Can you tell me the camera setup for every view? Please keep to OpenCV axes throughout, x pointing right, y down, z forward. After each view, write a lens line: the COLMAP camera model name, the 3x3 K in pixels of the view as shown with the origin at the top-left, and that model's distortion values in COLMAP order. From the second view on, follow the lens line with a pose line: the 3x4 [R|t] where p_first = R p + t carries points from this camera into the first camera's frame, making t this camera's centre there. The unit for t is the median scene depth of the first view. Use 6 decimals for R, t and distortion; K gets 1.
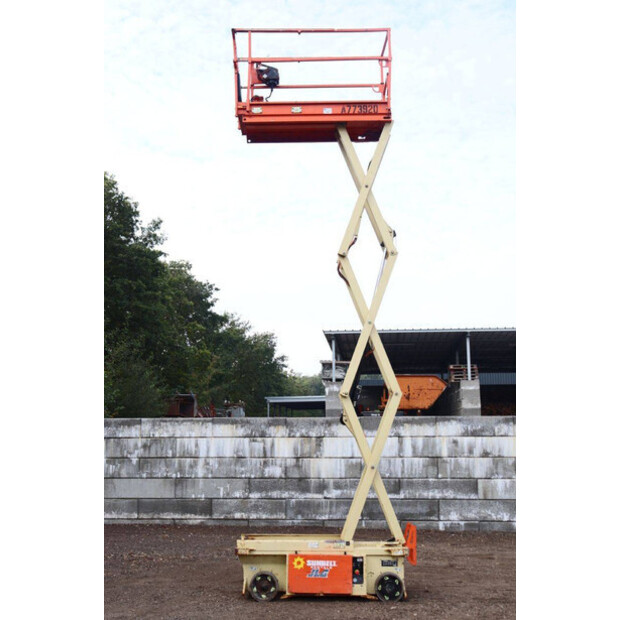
lens RADIAL K [[755.5, 0, 308.5], [0, 755.5, 307.2], [0, 0, 1]] dist [0.017722, 0.000000]
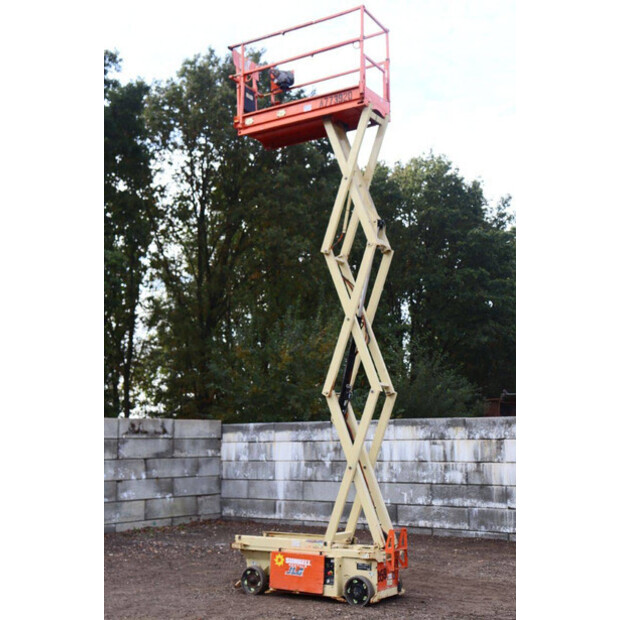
lens RADIAL K [[871.7, 0, 307.8], [0, 871.7, 305.0], [0, 0, 1]] dist [0.084941, 0.000000]
pose [[0.849531, -0.087758, -0.520188, 0.380234], [0.094490, 0.995433, -0.013621, 0.007660], [0.519007, -0.037581, 0.853943, 0.009021]]
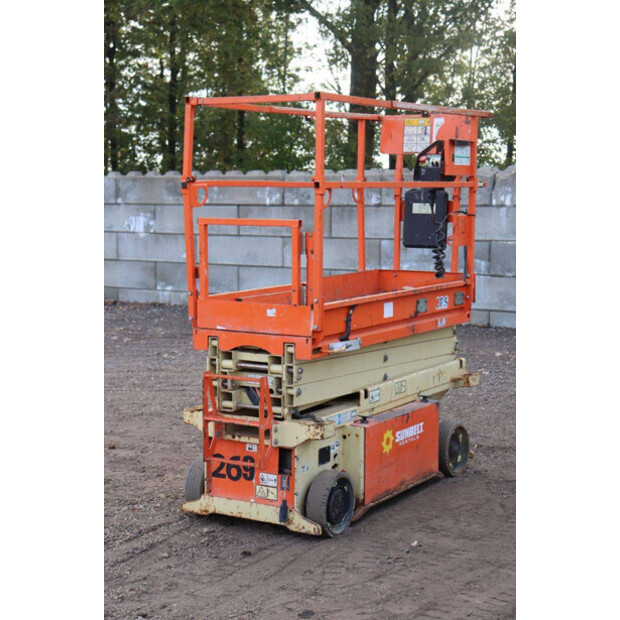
lens RADIAL K [[1206.5, 0, 312.5], [0, 1206.5, 312.2], [0, 0, 1]] dist [0.283240, 0.000000]
pose [[-0.511416, 0.087331, -0.854884, 0.395151], [0.147194, 0.989022, 0.012978, 0.151060], [0.846633, -0.119197, -0.518657, 0.821670]]
